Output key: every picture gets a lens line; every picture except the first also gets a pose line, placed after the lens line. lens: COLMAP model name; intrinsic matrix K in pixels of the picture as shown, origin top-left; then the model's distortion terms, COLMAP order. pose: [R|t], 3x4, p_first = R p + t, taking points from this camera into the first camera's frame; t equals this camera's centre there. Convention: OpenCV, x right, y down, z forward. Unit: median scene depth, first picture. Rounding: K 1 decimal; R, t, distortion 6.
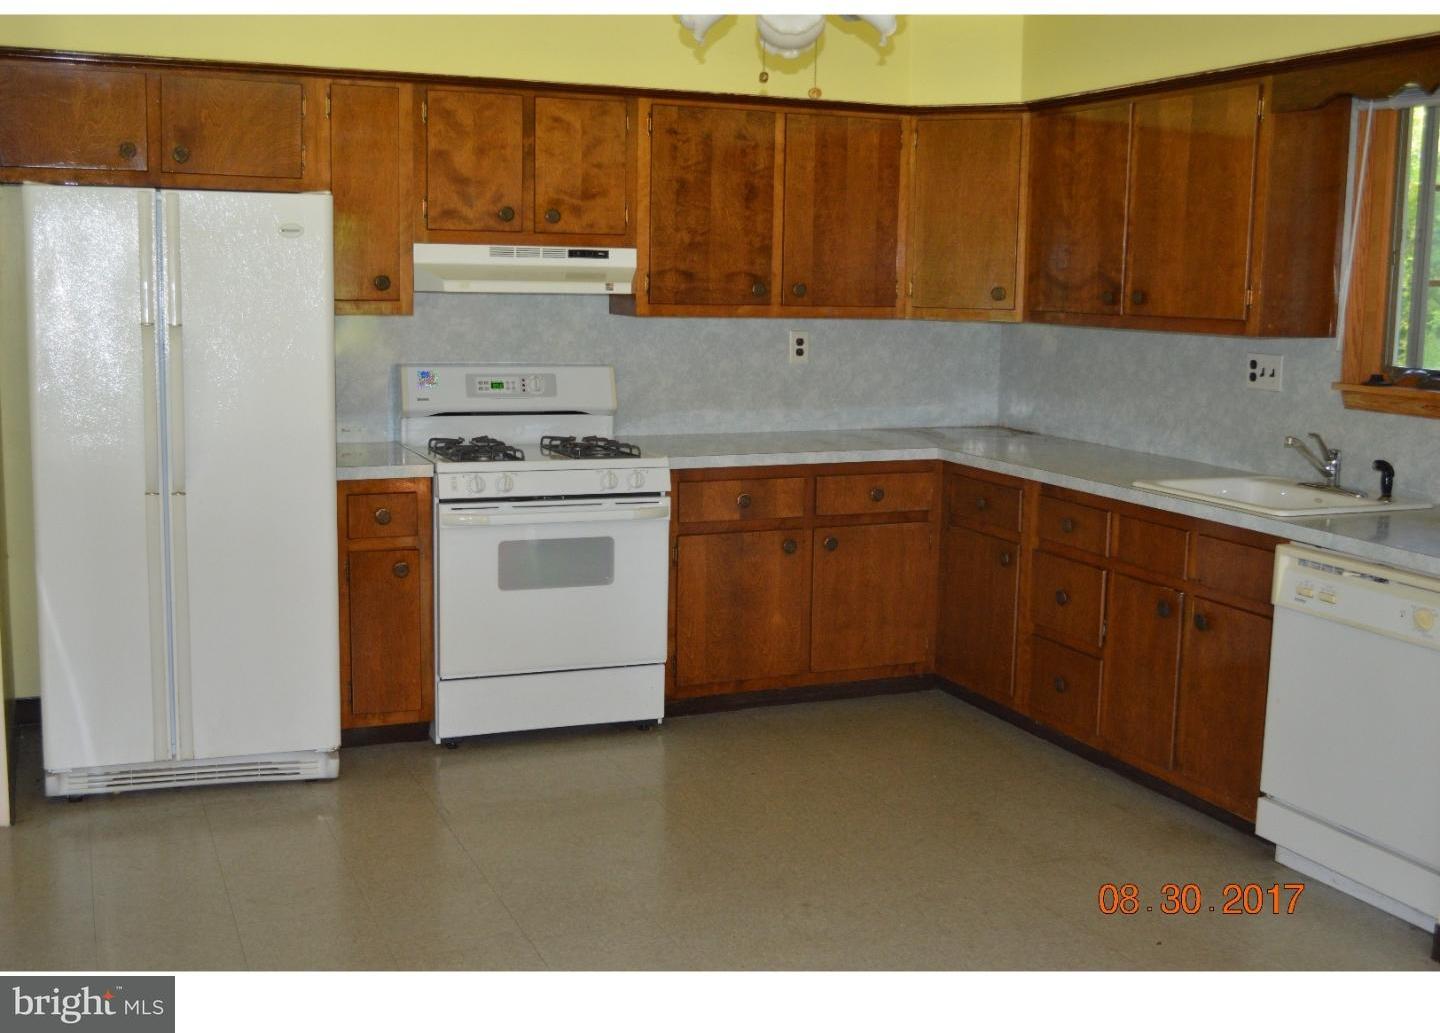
lens RADIAL K [[1538.5, 0, 720.0], [0, 1538.5, 516.5], [0, 0, 1]] dist [-0.048052, 0.006542]
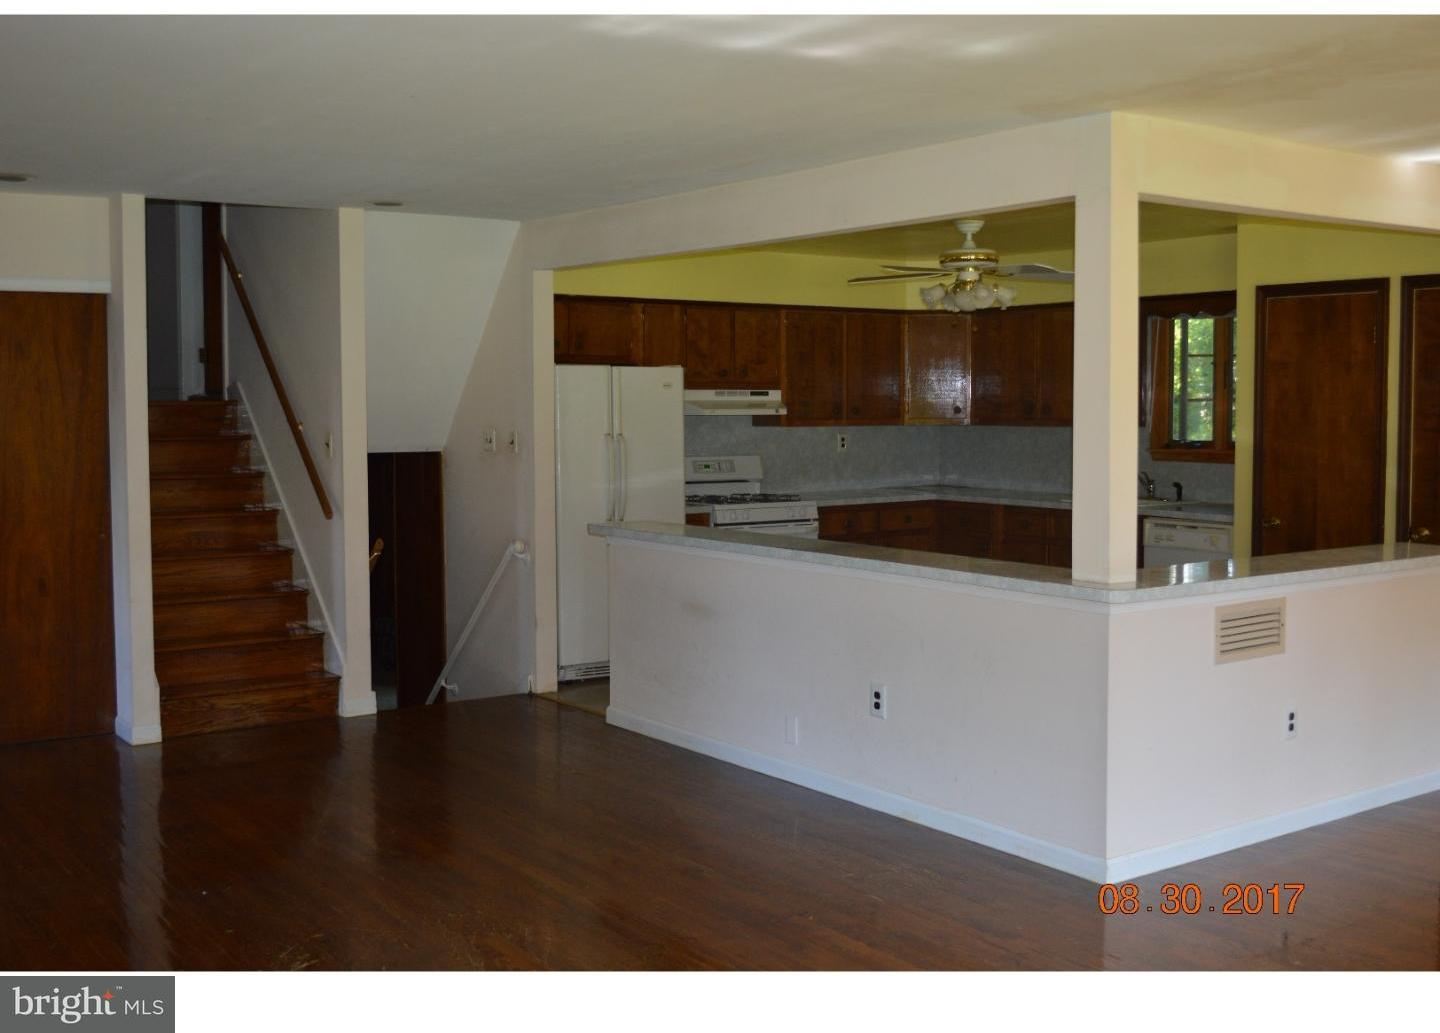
lens RADIAL K [[1538.5, 0, 720.0], [0, 1538.5, 516.5], [0, 0, 1]] dist [-0.048052, 0.006542]
pose [[0.973961, -0.038059, 0.223500, -0.554373], [0.055492, 0.995842, -0.072244, 0.107810], [-0.219822, 0.082765, 0.972023, -0.778426]]
